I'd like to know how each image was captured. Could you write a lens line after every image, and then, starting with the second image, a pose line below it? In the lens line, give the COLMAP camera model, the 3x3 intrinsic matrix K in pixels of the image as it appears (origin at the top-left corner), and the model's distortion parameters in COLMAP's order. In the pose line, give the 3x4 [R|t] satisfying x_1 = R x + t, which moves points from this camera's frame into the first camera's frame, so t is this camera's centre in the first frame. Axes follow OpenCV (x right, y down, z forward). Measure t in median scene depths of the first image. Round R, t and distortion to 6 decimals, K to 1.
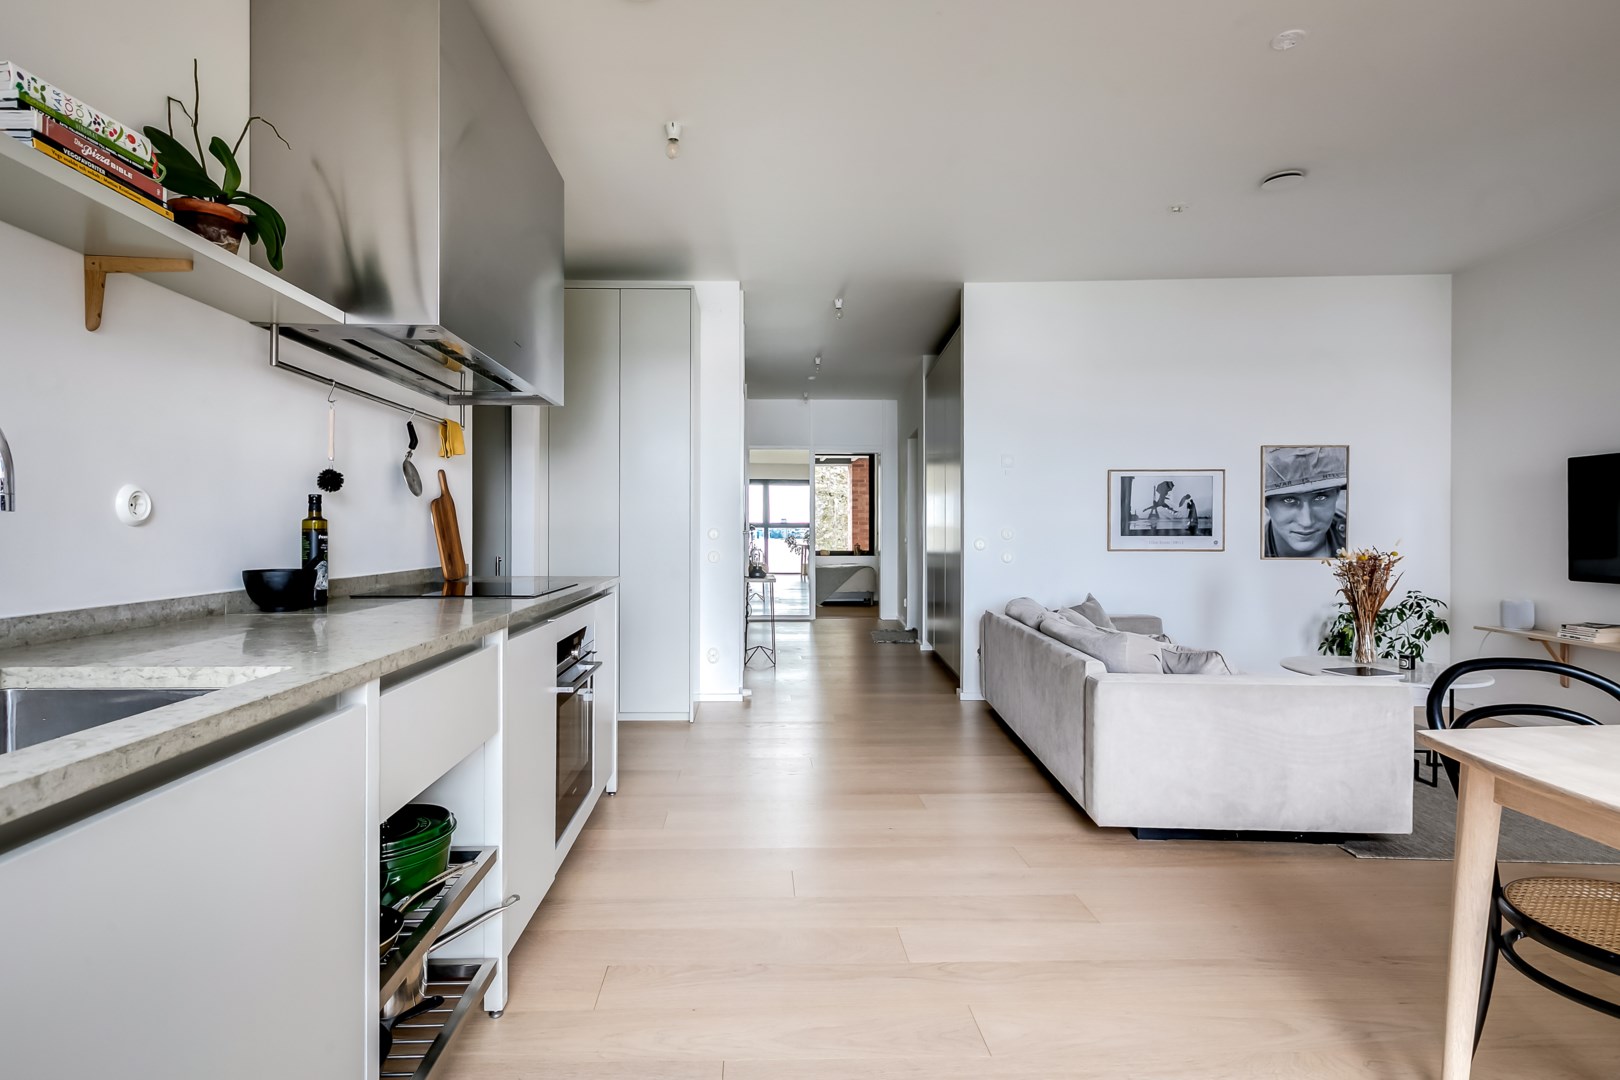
lens RADIAL K [[812.7, 0, 770.0], [0, 812.7, 530.9], [0, 0, 1]] dist [0.002323, -0.000598]
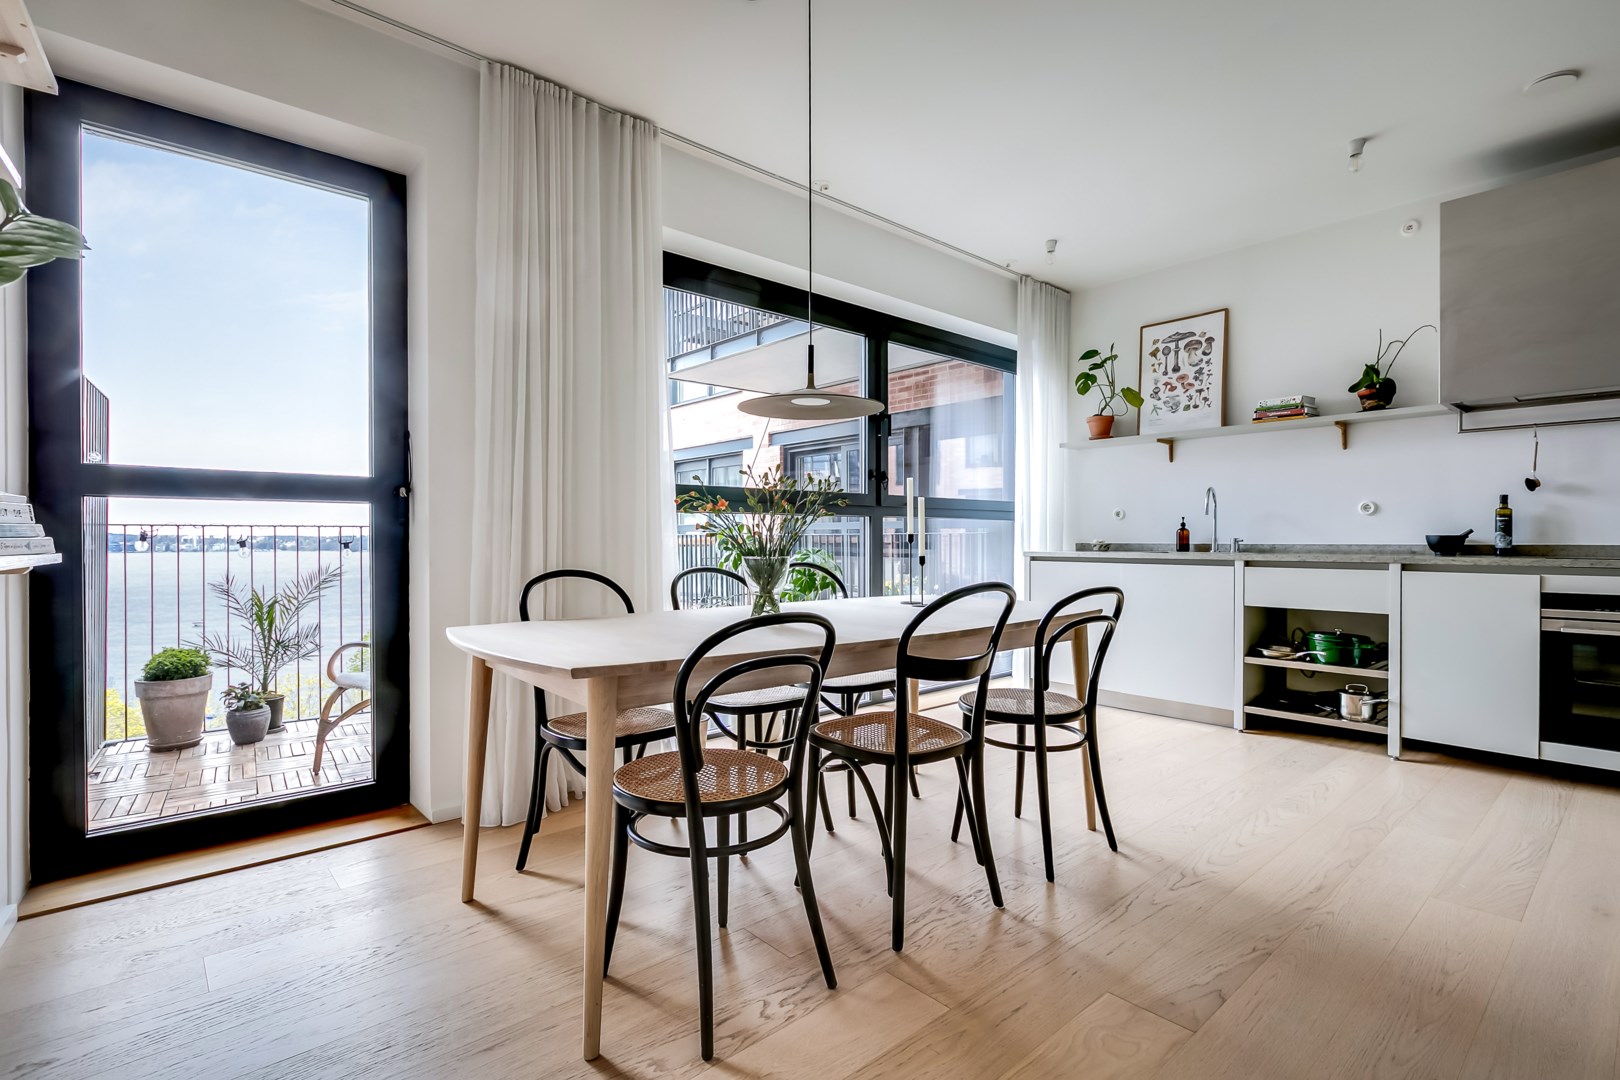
lens RADIAL K [[768.6, 0, 810.0], [0, 768.6, 540.0], [0, 0, 1]] dist [0.002130, -0.000405]
pose [[-0.764369, 0.000729, -0.644779, 0.702845], [-0.000052, 0.999999, 0.001192, 0.021757], [0.644779, 0.000945, -0.764369, 0.545979]]
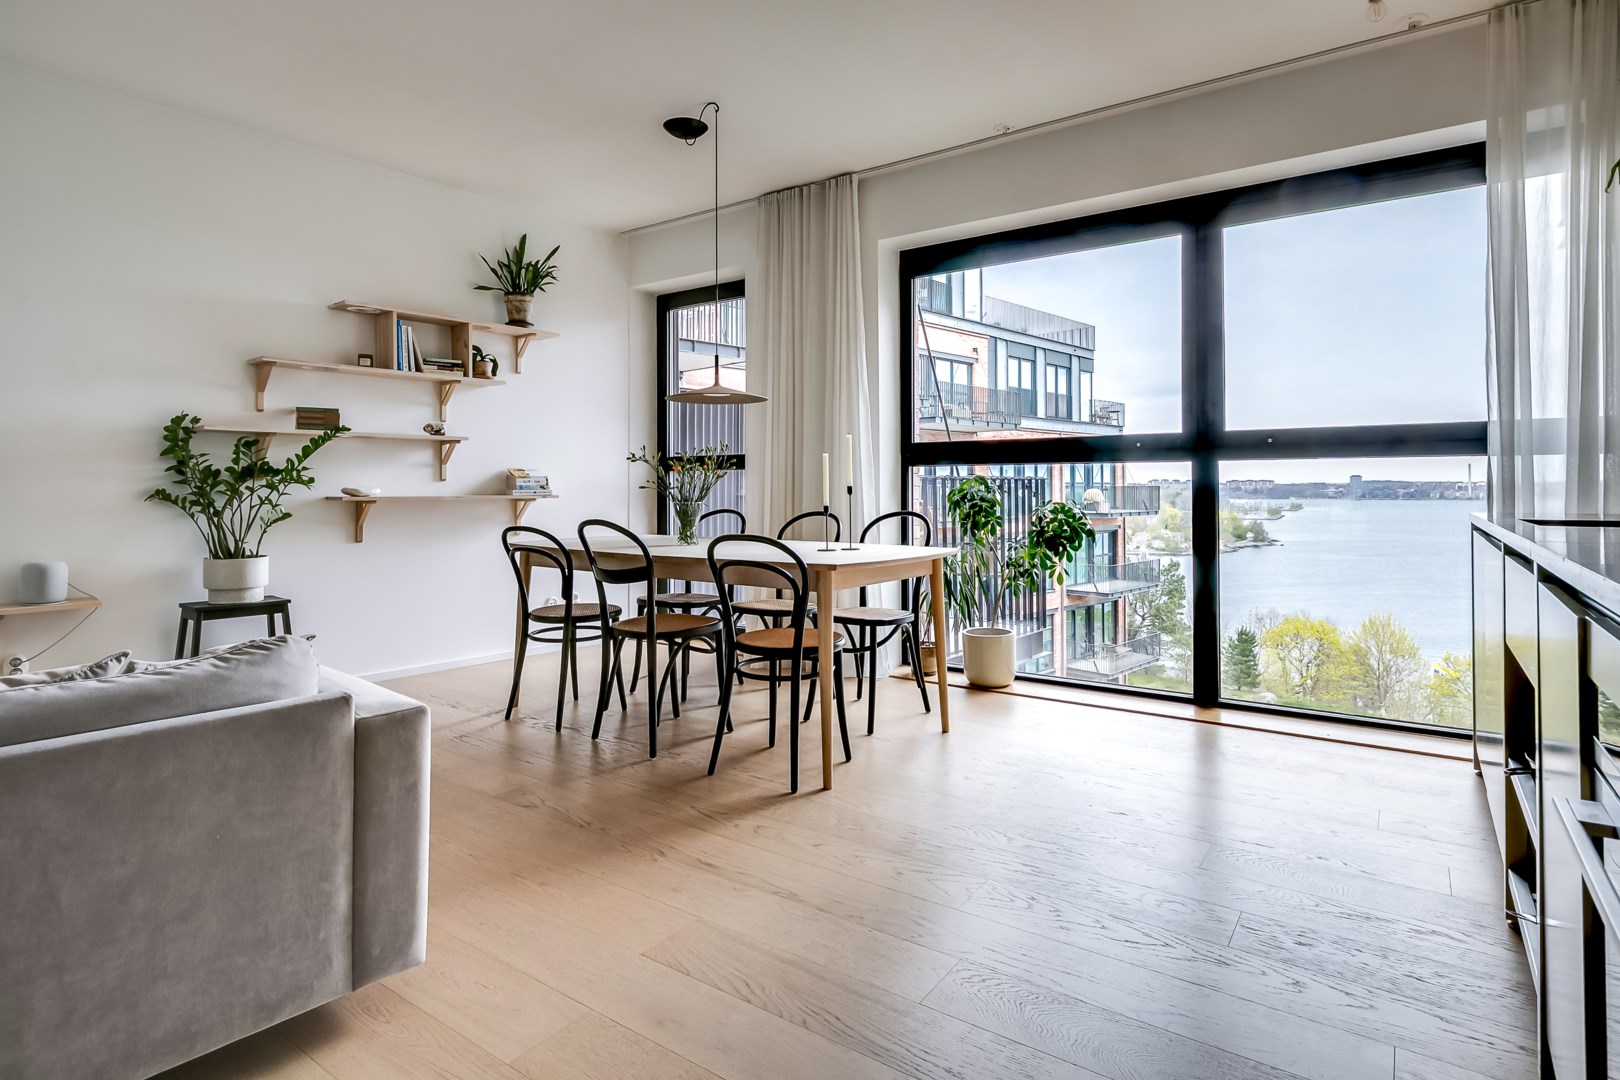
lens RADIAL K [[848.4, 0, 821.4], [0, 848.4, 478.7], [0, 0, 1]] dist [0.002181, -0.000280]
pose [[-0.803301, 0.007555, 0.595526, -0.094594], [0.002034, 0.999949, -0.009941, 0.017975], [-0.595570, -0.006774, -0.803275, 0.723766]]
